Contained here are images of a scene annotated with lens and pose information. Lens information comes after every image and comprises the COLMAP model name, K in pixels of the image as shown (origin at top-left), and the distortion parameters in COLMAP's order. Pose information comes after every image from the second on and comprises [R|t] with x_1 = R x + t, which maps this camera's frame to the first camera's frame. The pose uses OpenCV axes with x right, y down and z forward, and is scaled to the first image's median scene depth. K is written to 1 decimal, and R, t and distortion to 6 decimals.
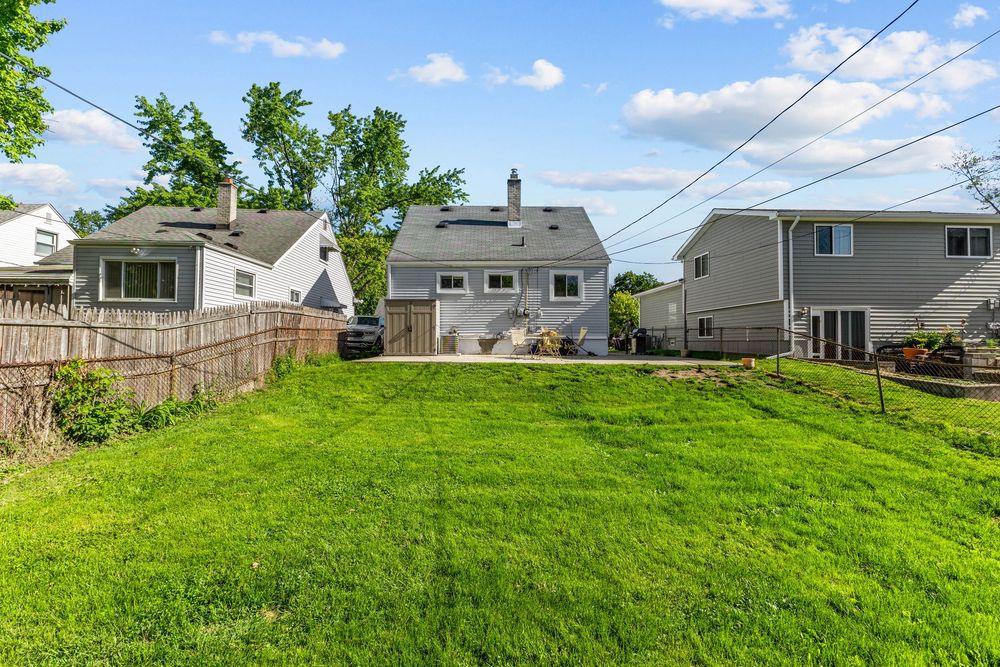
lens RADIAL K [[431.4, 0, 500.8], [0, 431.4, 330.4], [0, 0, 1]] dist [0.009152, -0.000740]
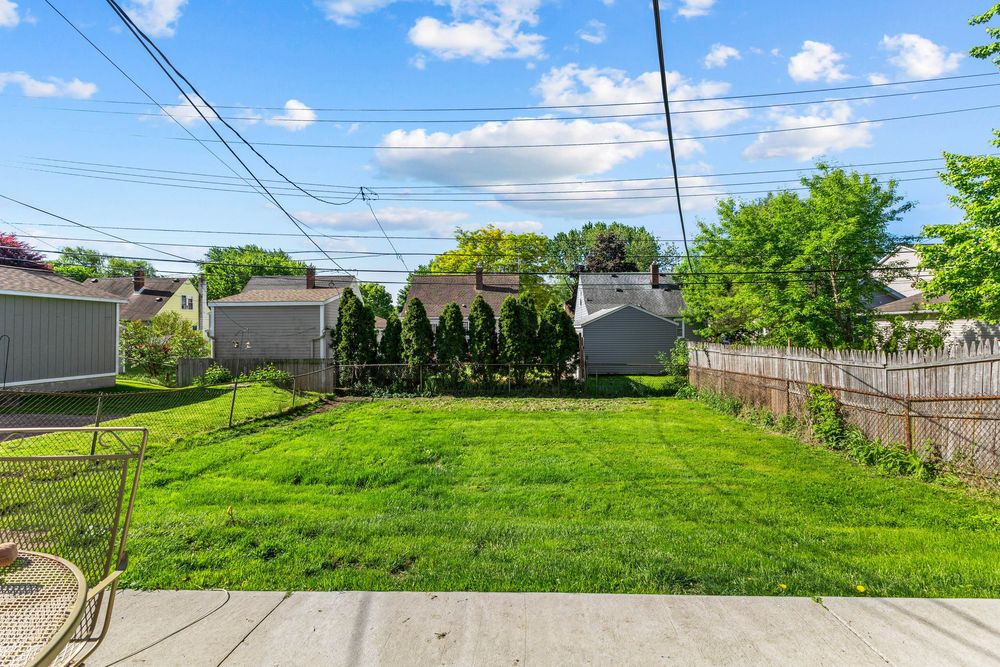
lens RADIAL K [[431.4, 0, 500.3], [0, 431.4, 333.1], [0, 0, 1]] dist [0.009152, -0.000740]
pose [[-0.995880, -0.002638, 0.090648, -0.005385], [-0.004832, 0.999700, -0.023996, -0.024067], [-0.090558, -0.024335, -0.995594, 0.895397]]
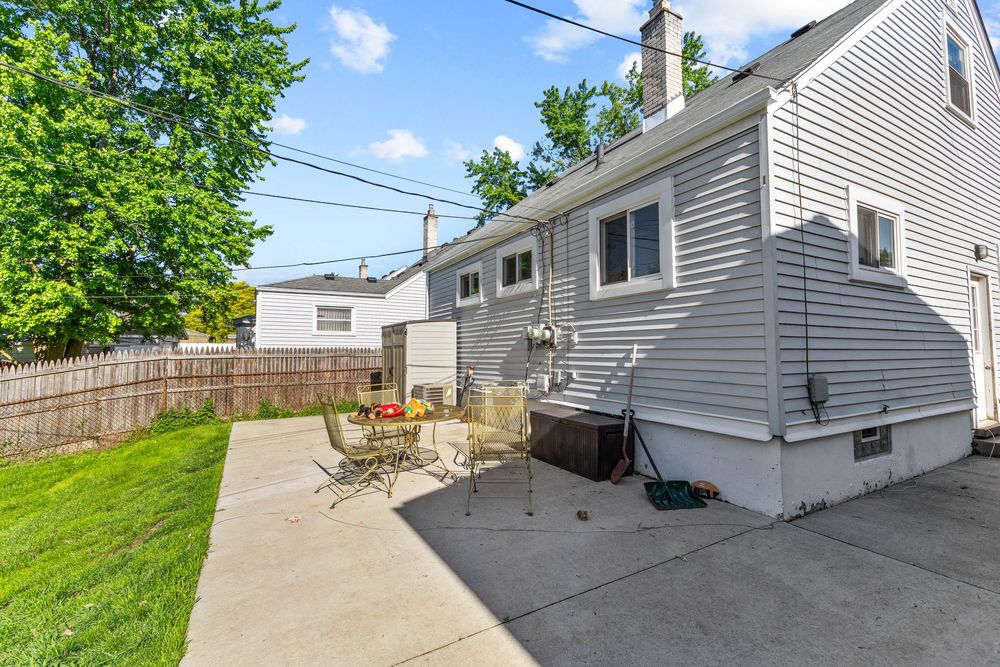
lens RADIAL K [[431.4, 0, 500.1], [0, 431.4, 330.9], [0, 0, 1]] dist [0.009152, -0.000740]
pose [[0.472325, -0.043555, -0.880348, 0.381336], [0.027174, 0.999023, -0.034847, -0.033658], [0.881006, -0.007463, 0.473047, 0.776806]]
